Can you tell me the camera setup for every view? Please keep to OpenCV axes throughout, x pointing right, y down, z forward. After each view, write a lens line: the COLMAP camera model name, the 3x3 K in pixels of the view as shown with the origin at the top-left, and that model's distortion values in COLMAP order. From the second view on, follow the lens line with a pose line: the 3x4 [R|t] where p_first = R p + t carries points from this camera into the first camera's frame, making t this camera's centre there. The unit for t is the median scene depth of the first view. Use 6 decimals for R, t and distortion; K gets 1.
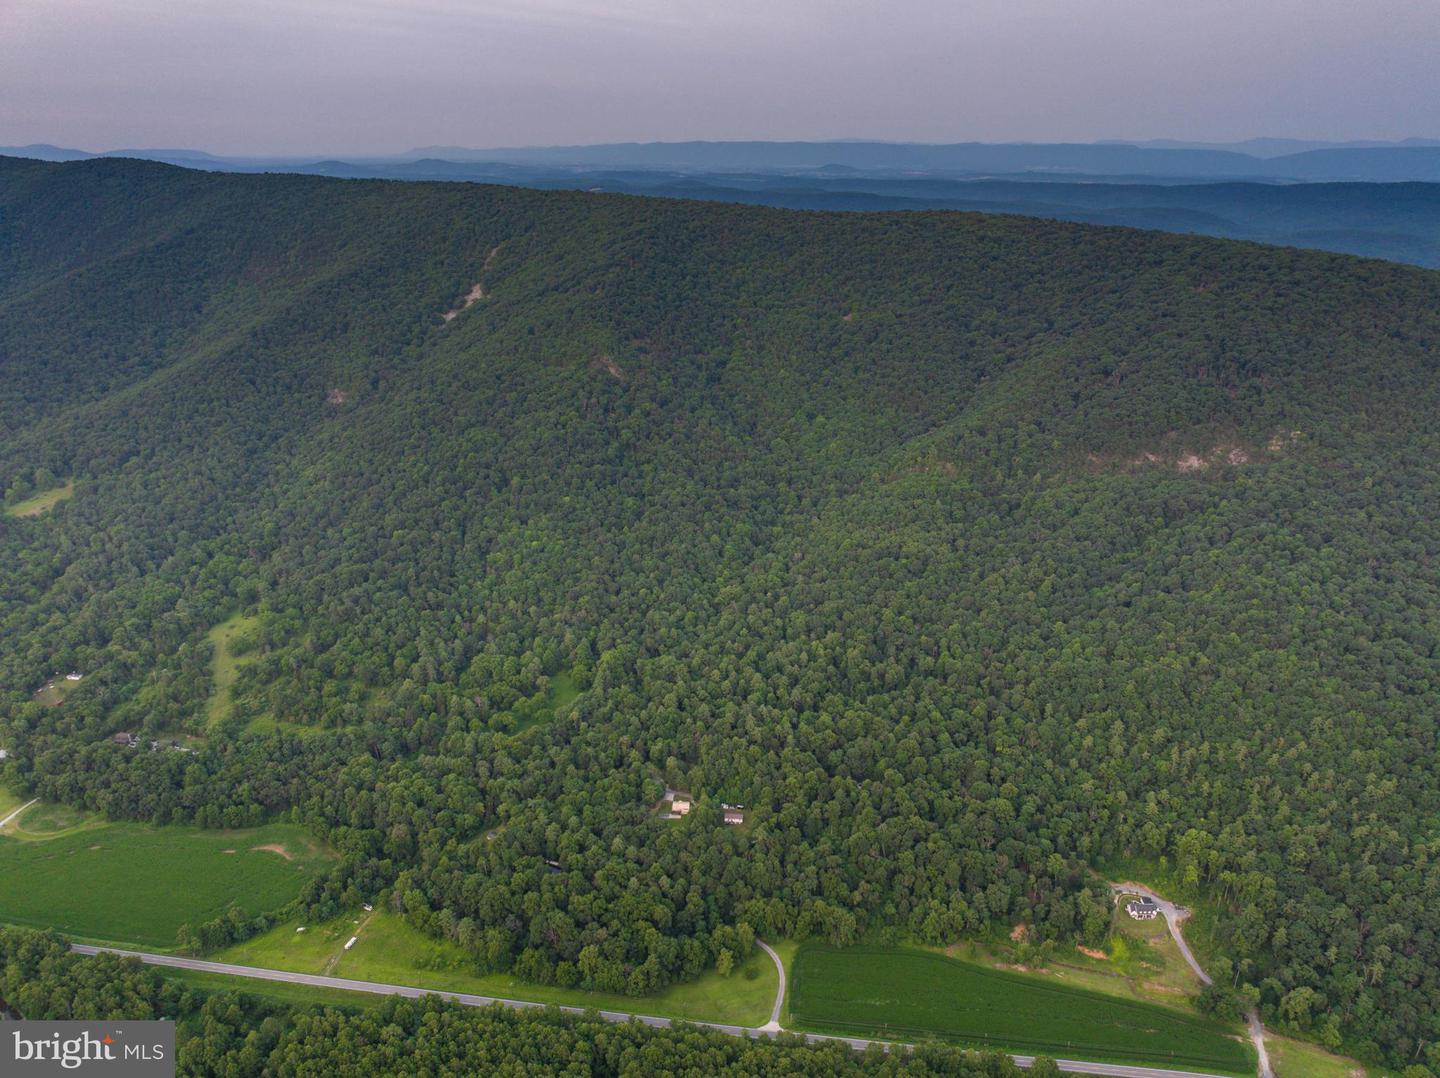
lens RADIAL K [[1007.3, 0, 726.2], [0, 1007.3, 530.8], [0, 0, 1]] dist [-0.042791, 0.006237]
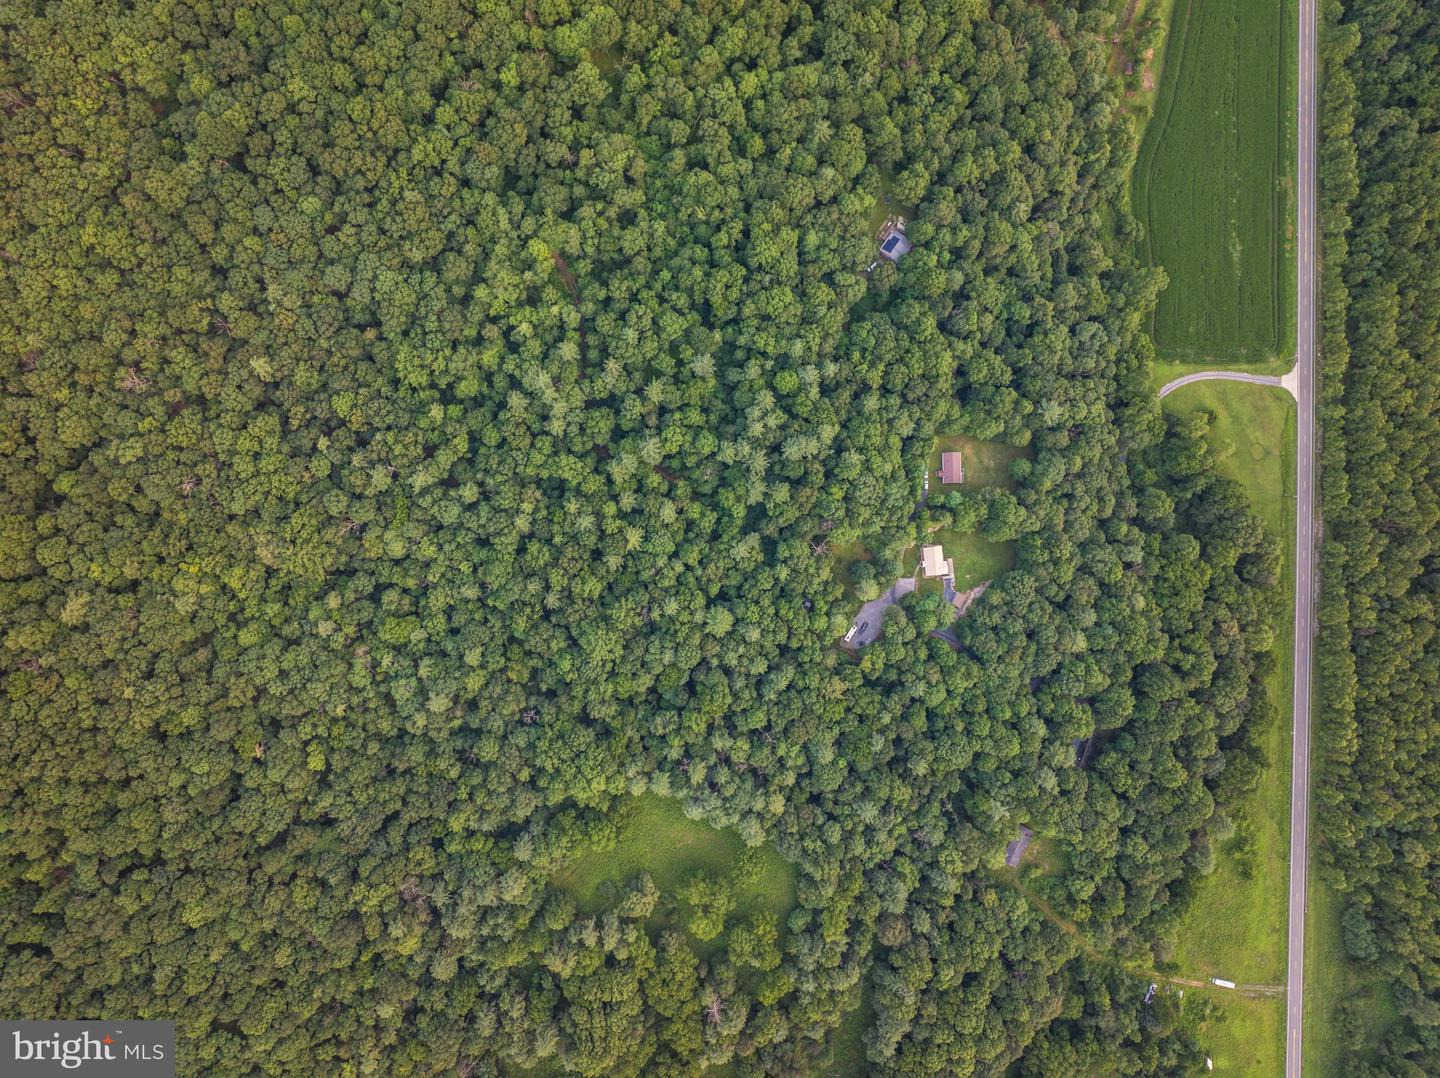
lens RADIAL K [[1007.3, 0, 726.2], [0, 1007.3, 530.8], [0, 0, 1]] dist [-0.042791, 0.006237]
pose [[-0.116396, -0.993203, -0.000556, -0.010645], [0.373080, -0.044241, 0.926744, -0.243158], [-0.920469, 0.107662, 0.375694, 0.694186]]
